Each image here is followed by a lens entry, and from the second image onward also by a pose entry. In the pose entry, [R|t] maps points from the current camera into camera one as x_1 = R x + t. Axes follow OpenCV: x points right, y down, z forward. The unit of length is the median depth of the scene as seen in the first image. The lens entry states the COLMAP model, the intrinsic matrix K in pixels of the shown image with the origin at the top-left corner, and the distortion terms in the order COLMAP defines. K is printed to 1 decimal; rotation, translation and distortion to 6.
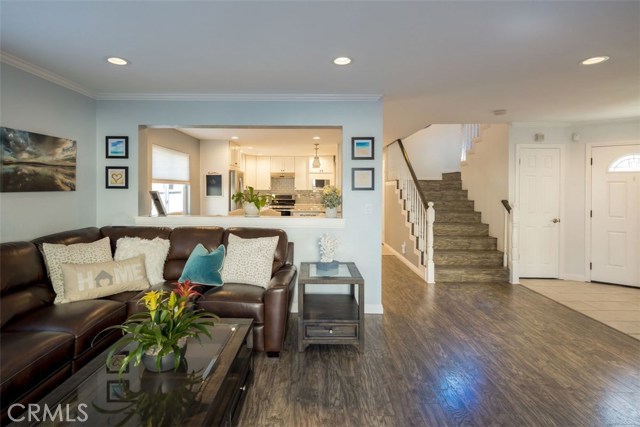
lens RADIAL K [[321.7, 0, 307.0], [0, 321.7, 188.2], [0, 0, 1]] dist [0.000800, -0.000457]
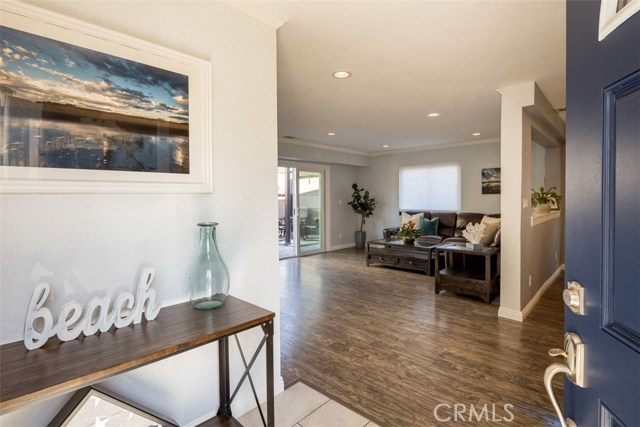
lens RADIAL K [[316.8, 0, 327.8], [0, 316.8, 209.8], [0, 0, 1]] dist [-0.001208, -0.000438]
pose [[-0.654547, 0.026245, -0.755566, 1.286723], [0.003171, 0.999484, 0.031971, 0.038149], [0.756015, 0.018530, -0.654292, 1.230673]]
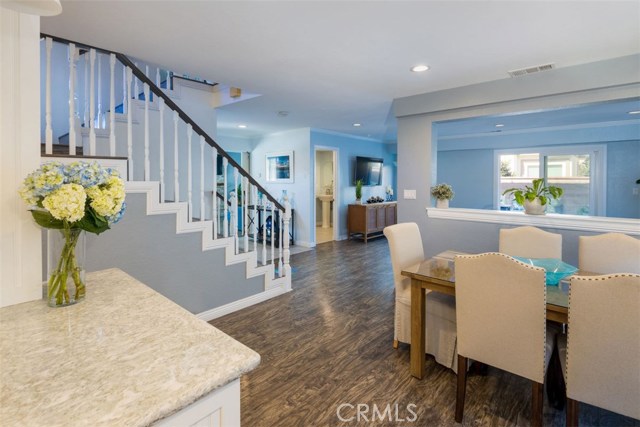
lens RADIAL K [[309.9, 0, 319.4], [0, 309.9, 180.4], [0, 0, 1]] dist [0.000994, 0.000149]
pose [[-0.764851, -0.010655, 0.644119, -0.281792], [-0.005631, 0.999936, 0.009854, -0.006327], [-0.644183, 0.003910, -0.764862, 2.111738]]
